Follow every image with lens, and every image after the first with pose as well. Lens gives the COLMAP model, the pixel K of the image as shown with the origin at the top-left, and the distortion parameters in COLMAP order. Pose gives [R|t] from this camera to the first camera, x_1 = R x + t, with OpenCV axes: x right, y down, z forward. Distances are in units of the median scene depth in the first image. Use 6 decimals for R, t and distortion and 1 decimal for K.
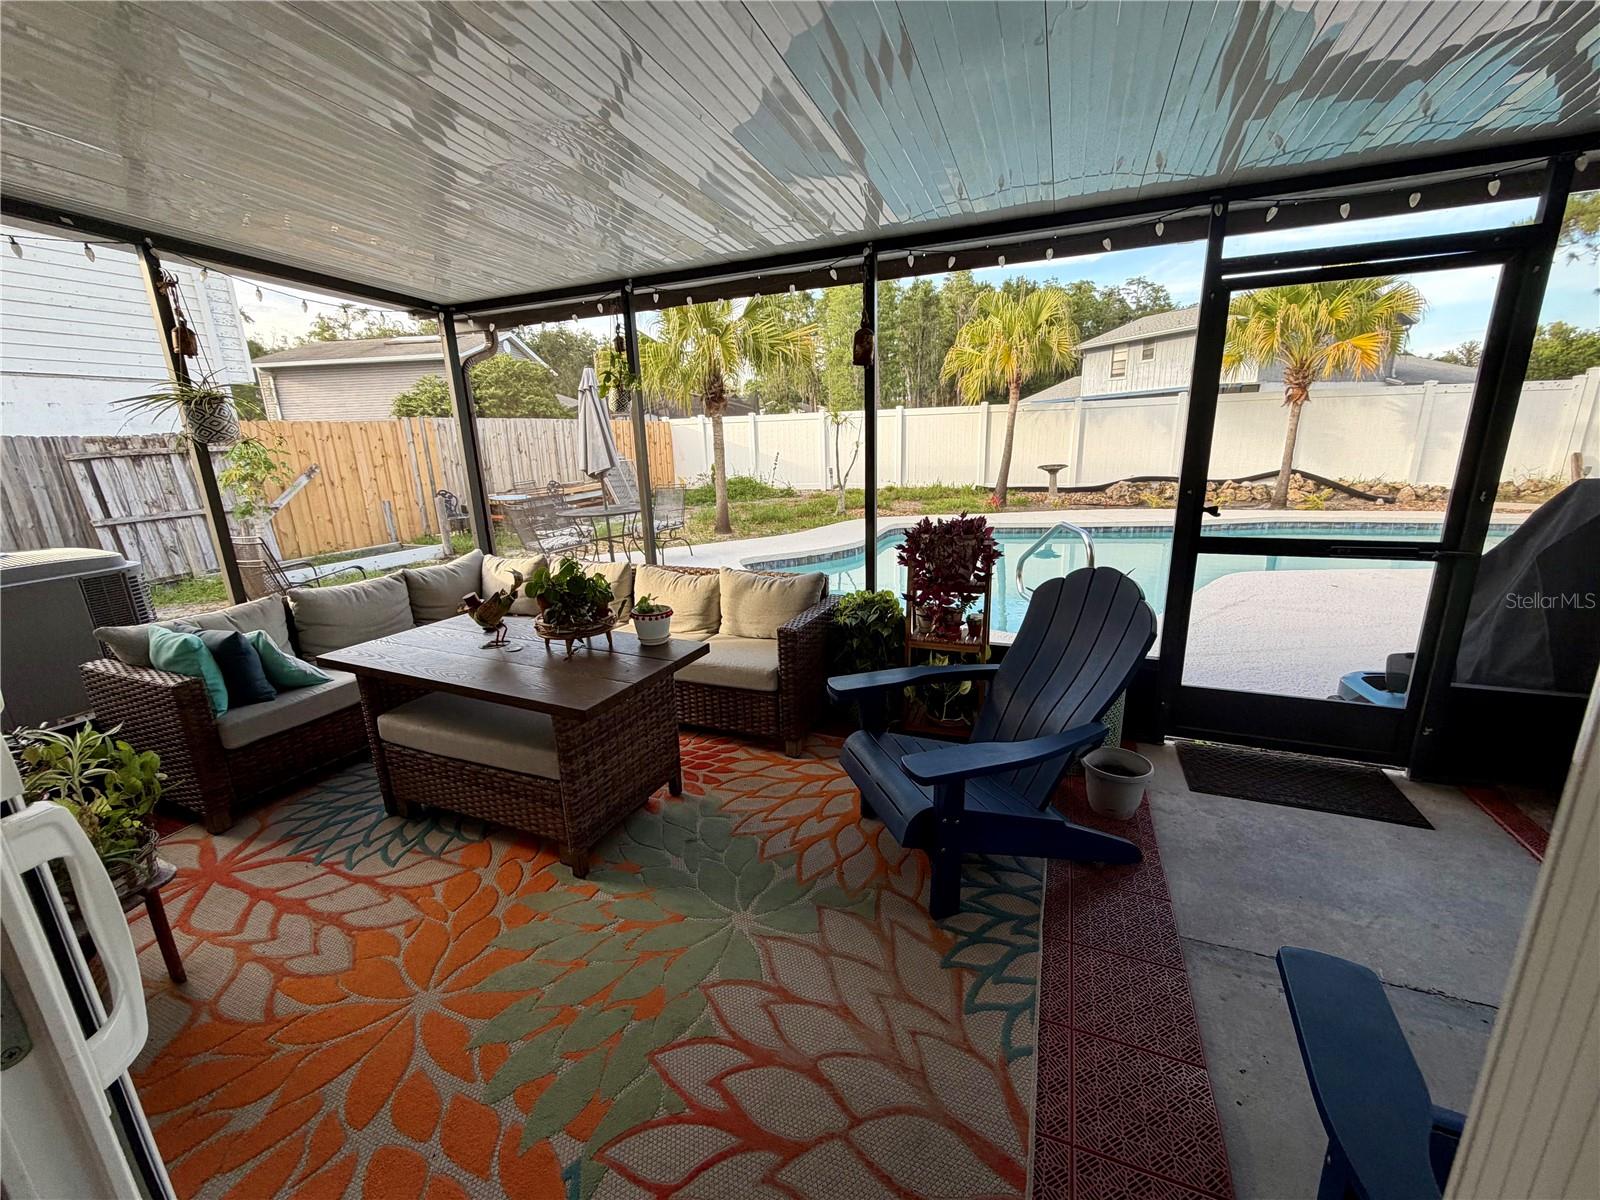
lens RADIAL K [[636.7, 0, 799.6], [0, 636.7, 602.6], [0, 0, 1]] dist [-0.002033, -0.000028]
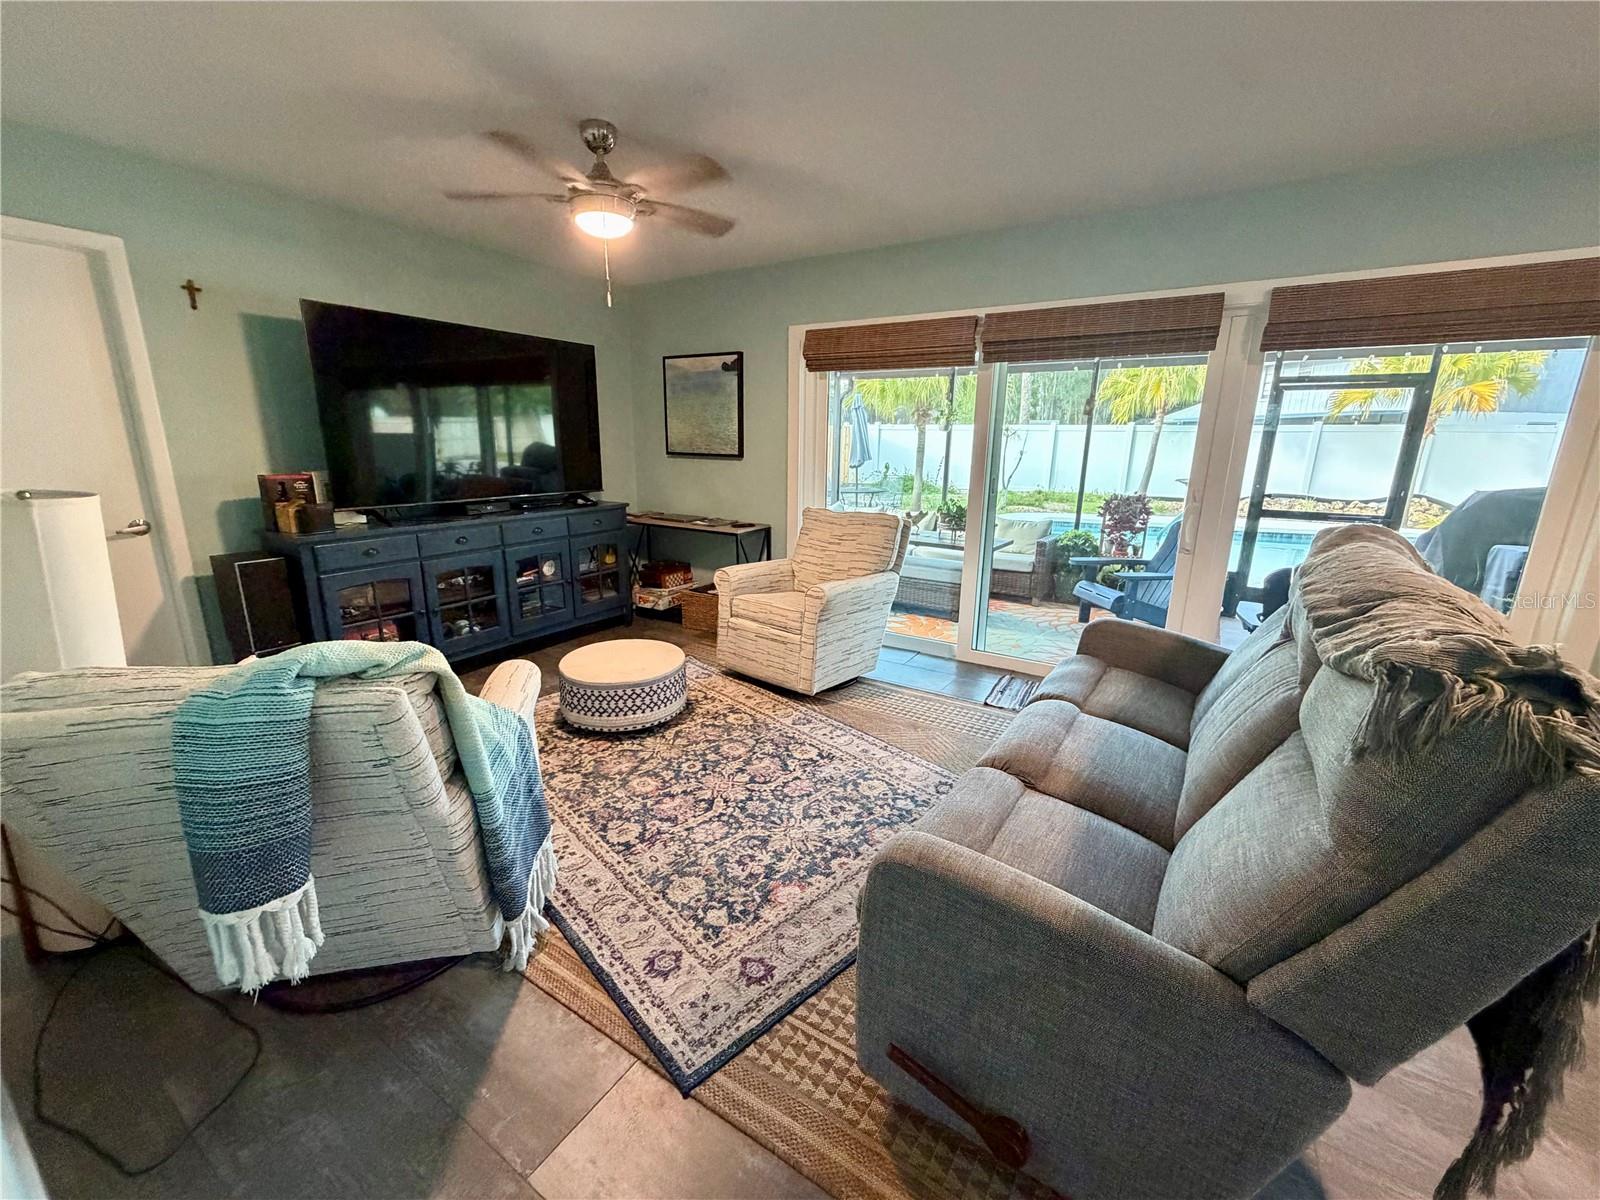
lens RADIAL K [[636.7, 0, 801.0], [0, 636.7, 604.6], [0, 0, 1]] dist [-0.002033, -0.000028]
pose [[0.983696, 0.086319, -0.157770, -0.391667], [-0.086246, 0.996247, 0.007323, 0.262427], [0.157810, 0.006404, 0.987449, -1.036396]]
